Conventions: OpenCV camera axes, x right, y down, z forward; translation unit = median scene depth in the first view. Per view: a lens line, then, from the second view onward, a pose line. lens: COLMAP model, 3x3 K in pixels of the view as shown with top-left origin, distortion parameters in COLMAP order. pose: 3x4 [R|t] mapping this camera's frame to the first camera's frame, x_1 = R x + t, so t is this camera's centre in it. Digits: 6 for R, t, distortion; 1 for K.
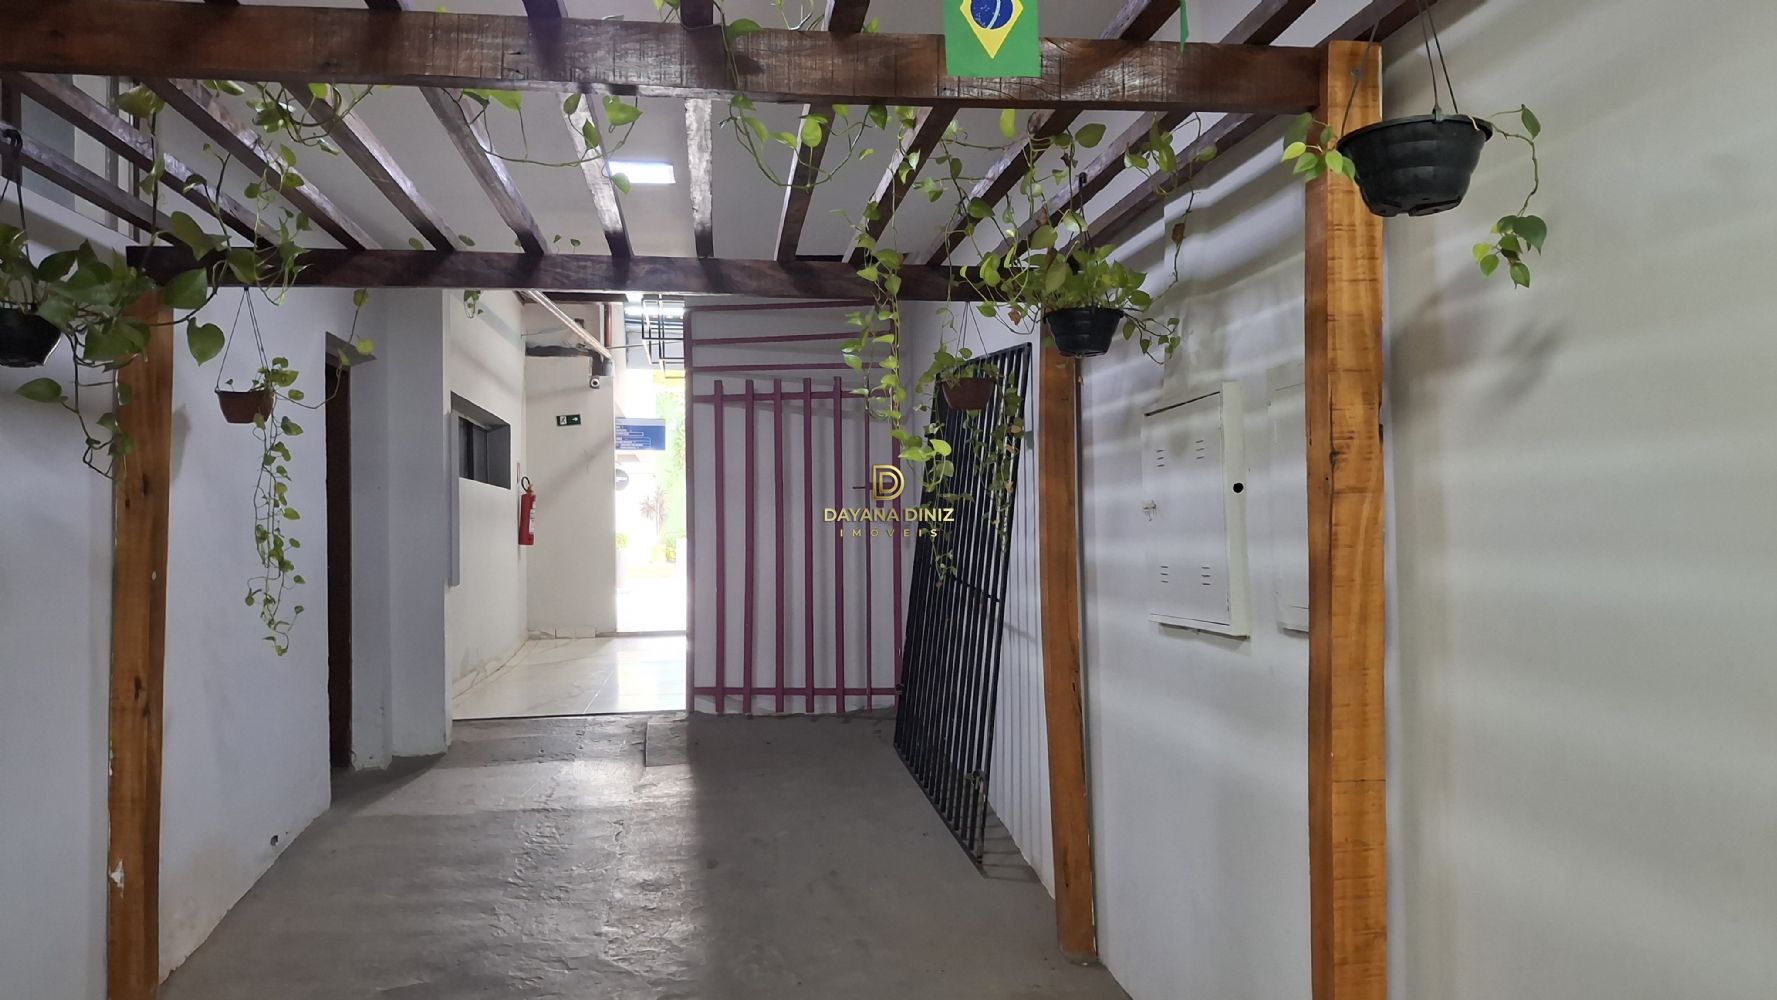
lens RADIAL K [[1312.8, 0, 889.2], [0, 1312.8, 501.9], [0, 0, 1]] dist [0.006454, -0.033744]
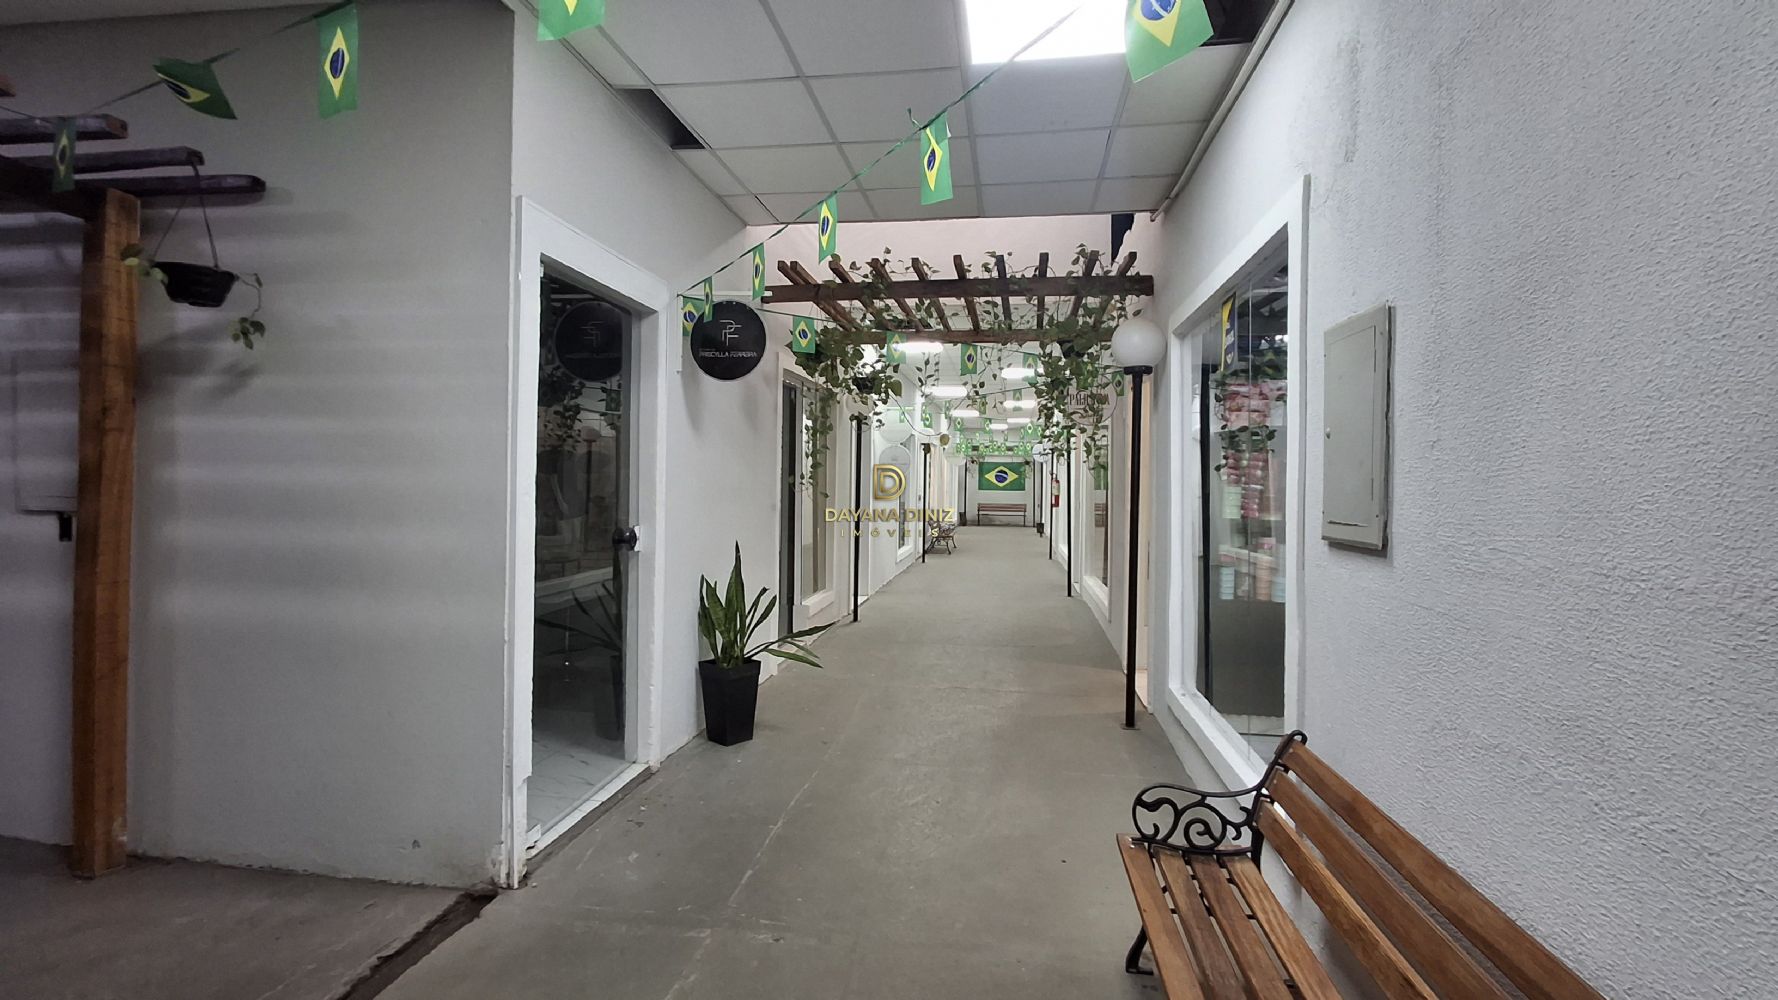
lens RADIAL K [[800.5, 0, 893.6], [0, 800.5, 493.8], [0, 0, 1]] dist [0.008122, 0.000339]
pose [[0.279069, 0.006181, 0.960251, -0.455614], [-0.038609, 0.999243, 0.004789, 0.035067], [-0.959495, -0.038411, 0.279096, -0.410995]]
